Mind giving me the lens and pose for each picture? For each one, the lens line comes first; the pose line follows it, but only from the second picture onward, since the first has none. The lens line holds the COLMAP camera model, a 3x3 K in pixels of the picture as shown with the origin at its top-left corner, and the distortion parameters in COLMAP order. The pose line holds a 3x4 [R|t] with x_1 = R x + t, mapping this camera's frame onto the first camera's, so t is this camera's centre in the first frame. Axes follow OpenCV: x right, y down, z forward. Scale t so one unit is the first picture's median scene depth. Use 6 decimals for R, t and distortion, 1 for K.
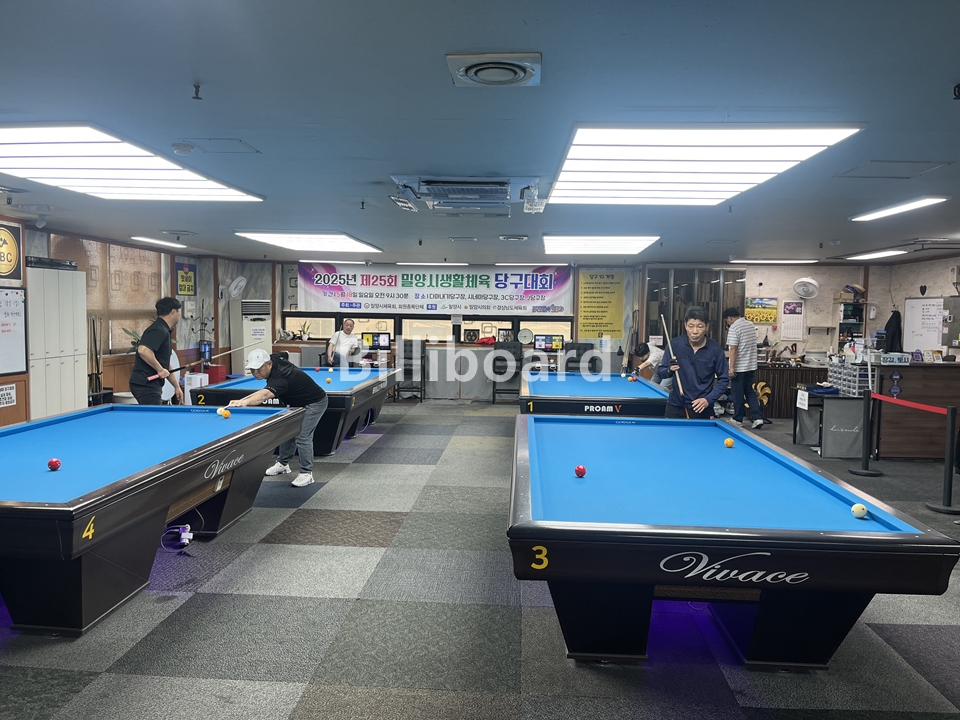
lens RADIAL K [[717.3, 0, 480.0], [0, 717.3, 360.0], [0, 0, 1]] dist [0.082541, -0.112733]
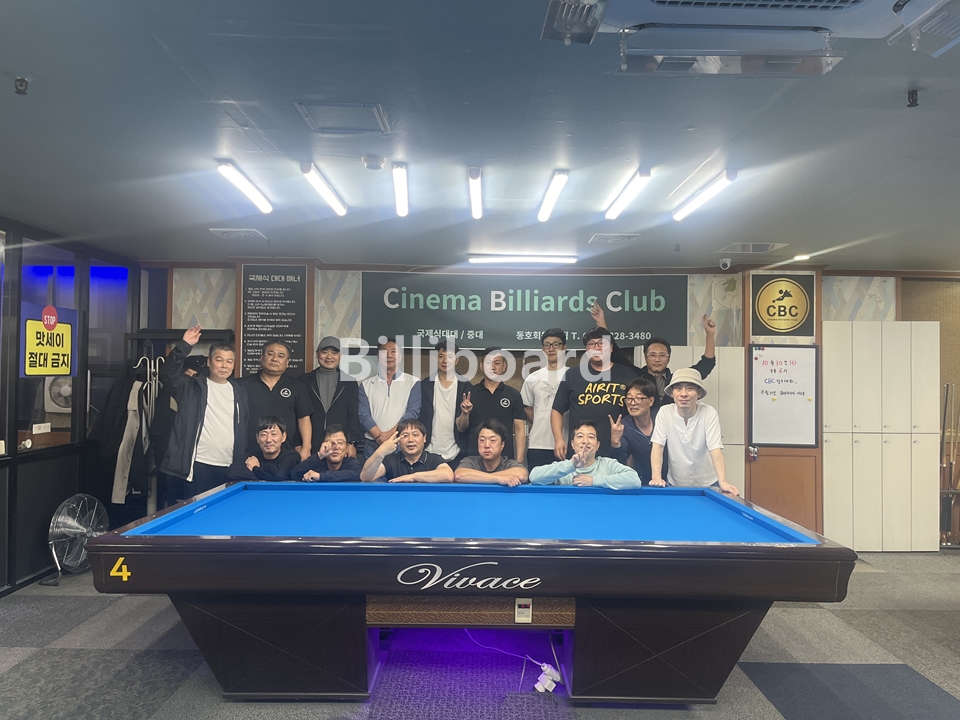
lens RADIAL K [[717.3, 0, 480.0], [0, 717.3, 360.0], [0, 0, 1]] dist [0.082541, -0.112733]
pose [[0.056569, -0.037001, -0.997713, 0.189730], [-0.079888, 0.995941, -0.041464, -0.016660], [0.995197, 0.082051, 0.053383, 0.571592]]
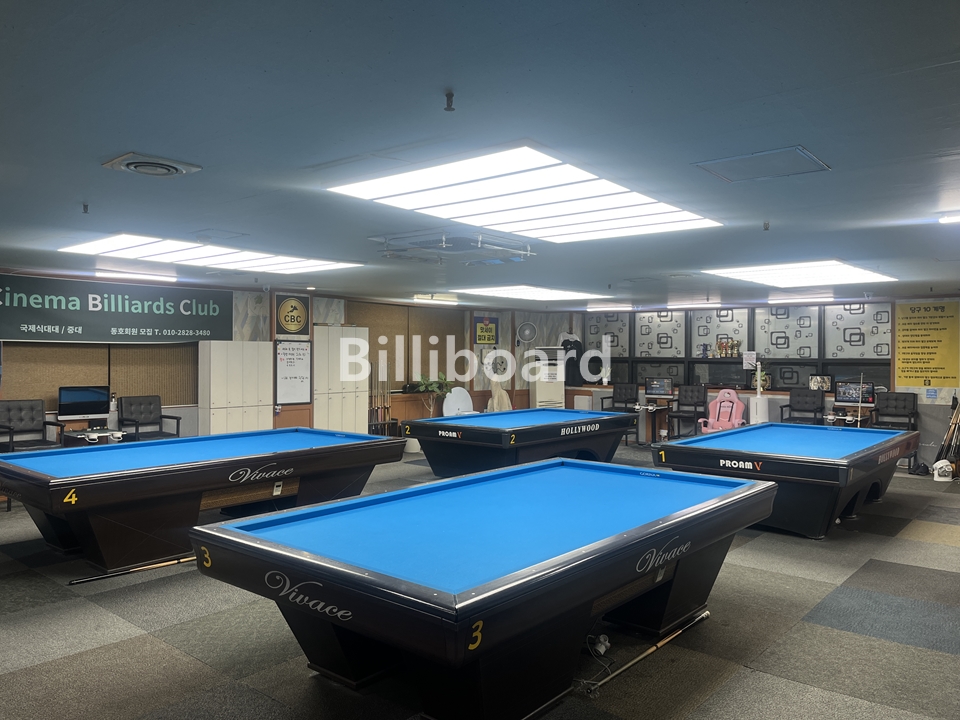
lens RADIAL K [[717.3, 0, 480.0], [0, 717.3, 360.0], [0, 0, 1]] dist [0.082541, -0.112733]
pose [[0.801301, -0.006999, -0.598220, 0.437864], [-0.032476, 0.997948, -0.055177, 0.000826], [0.597379, 0.063642, 0.799430, 0.112285]]
